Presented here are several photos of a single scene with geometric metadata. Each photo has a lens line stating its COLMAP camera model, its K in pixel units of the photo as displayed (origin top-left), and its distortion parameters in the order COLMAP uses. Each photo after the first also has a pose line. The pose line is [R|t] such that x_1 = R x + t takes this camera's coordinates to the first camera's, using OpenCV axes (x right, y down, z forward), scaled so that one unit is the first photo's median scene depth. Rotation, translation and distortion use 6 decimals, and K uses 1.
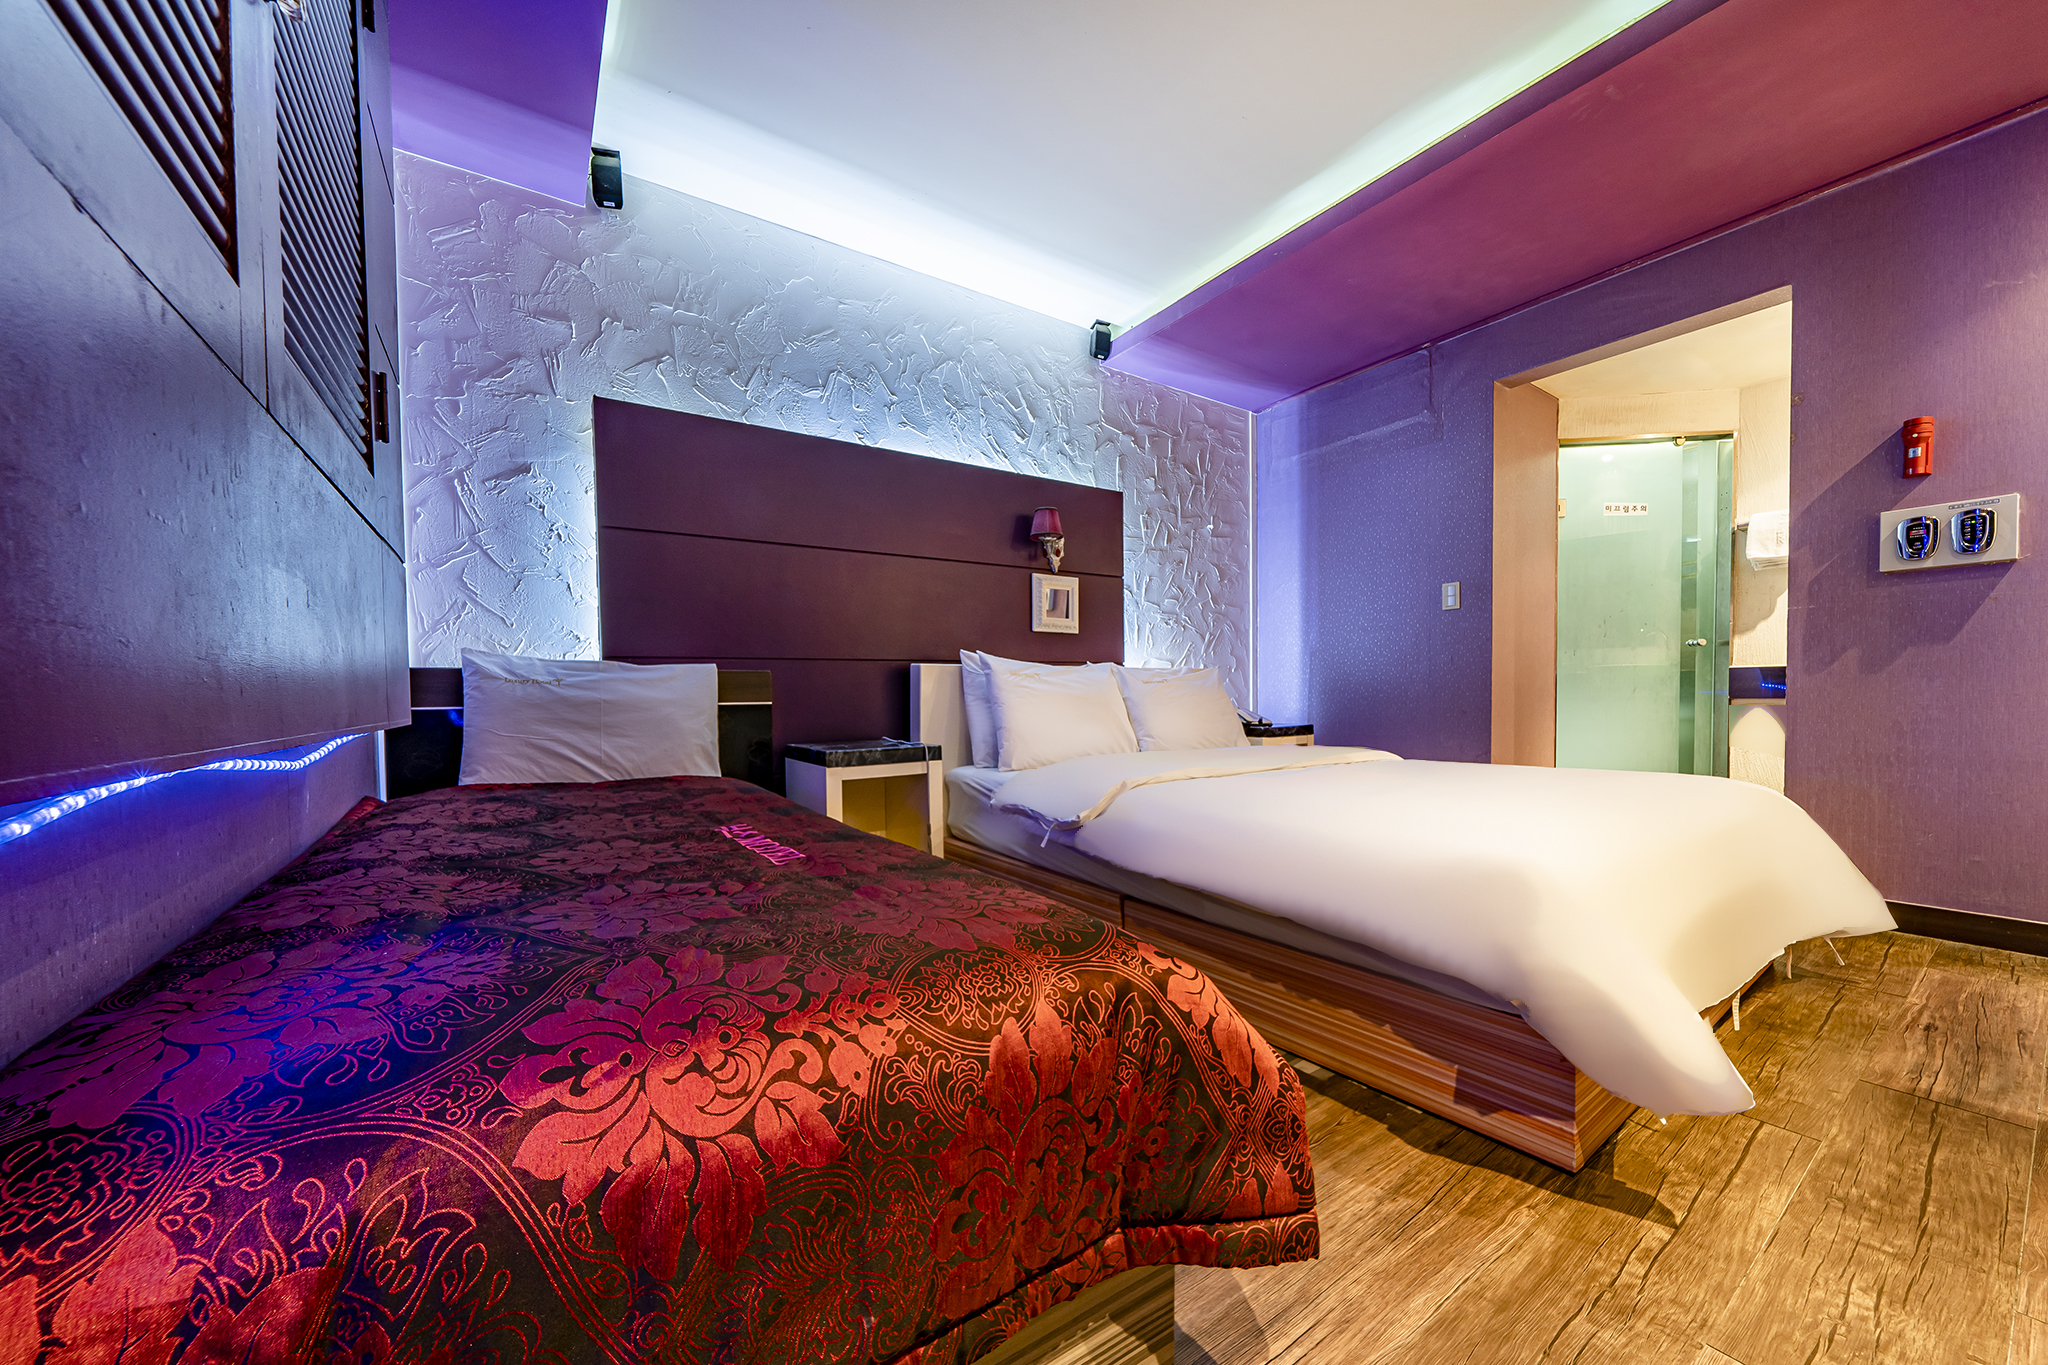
lens RADIAL K [[732.3, 0, 1012.1], [0, 732.3, 714.5], [0, 0, 1]] dist [-0.001606, -0.000013]
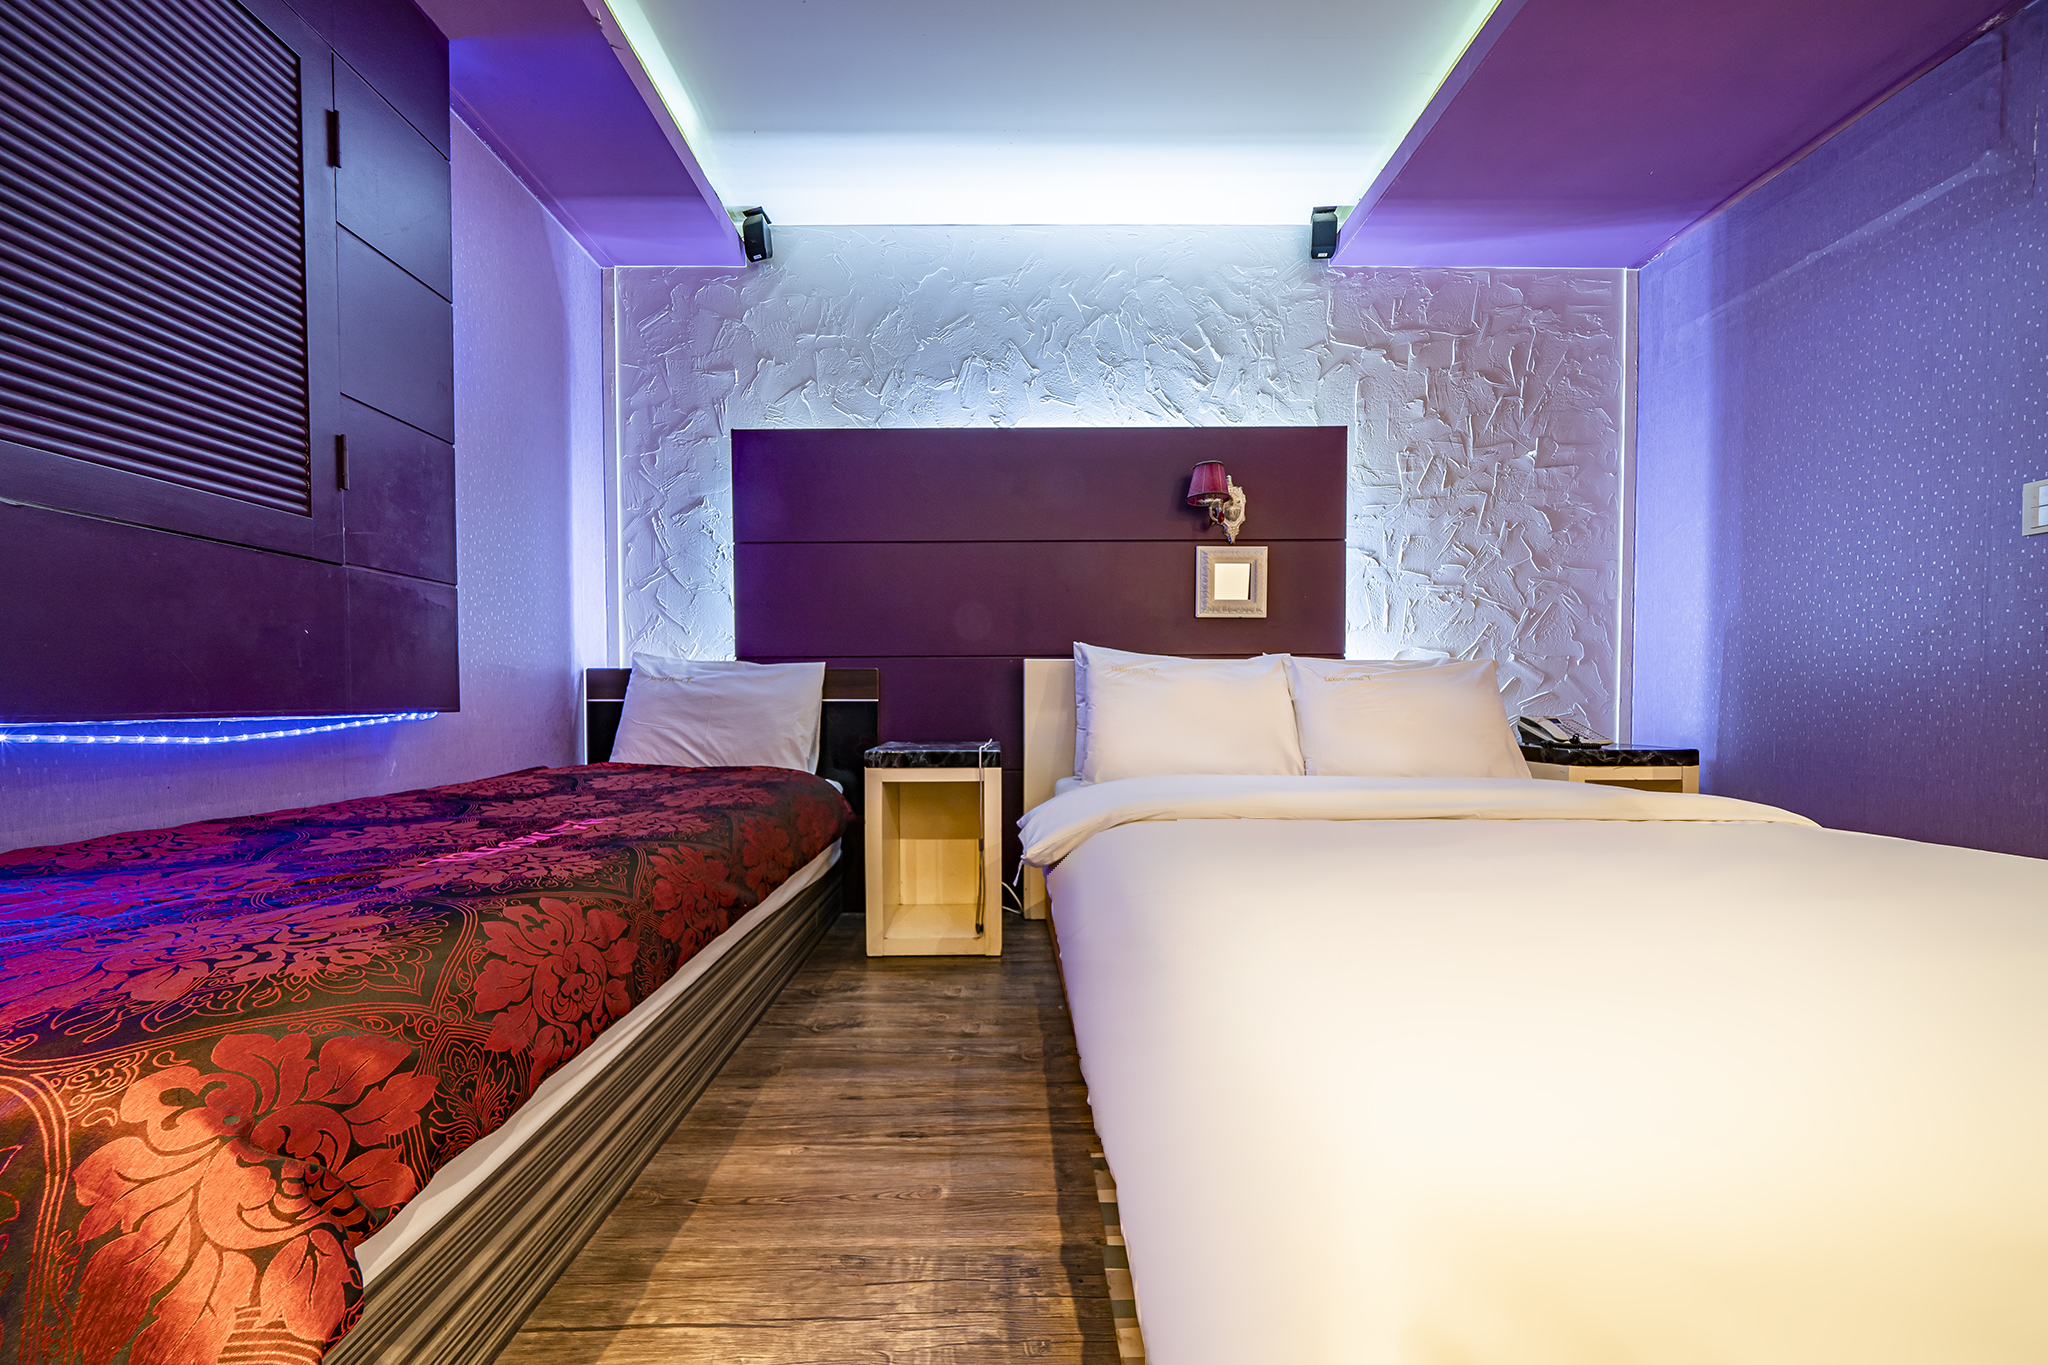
lens RADIAL K [[707.6, 0, 1009.2], [0, 707.6, 715.5], [0, 0, 1]] dist [-0.005382, 0.000490]
pose [[0.835907, 0.025117, -0.548295, 0.282597], [-0.024466, 0.999665, 0.008495, -0.005929], [0.548325, 0.006313, 0.836242, 0.221382]]
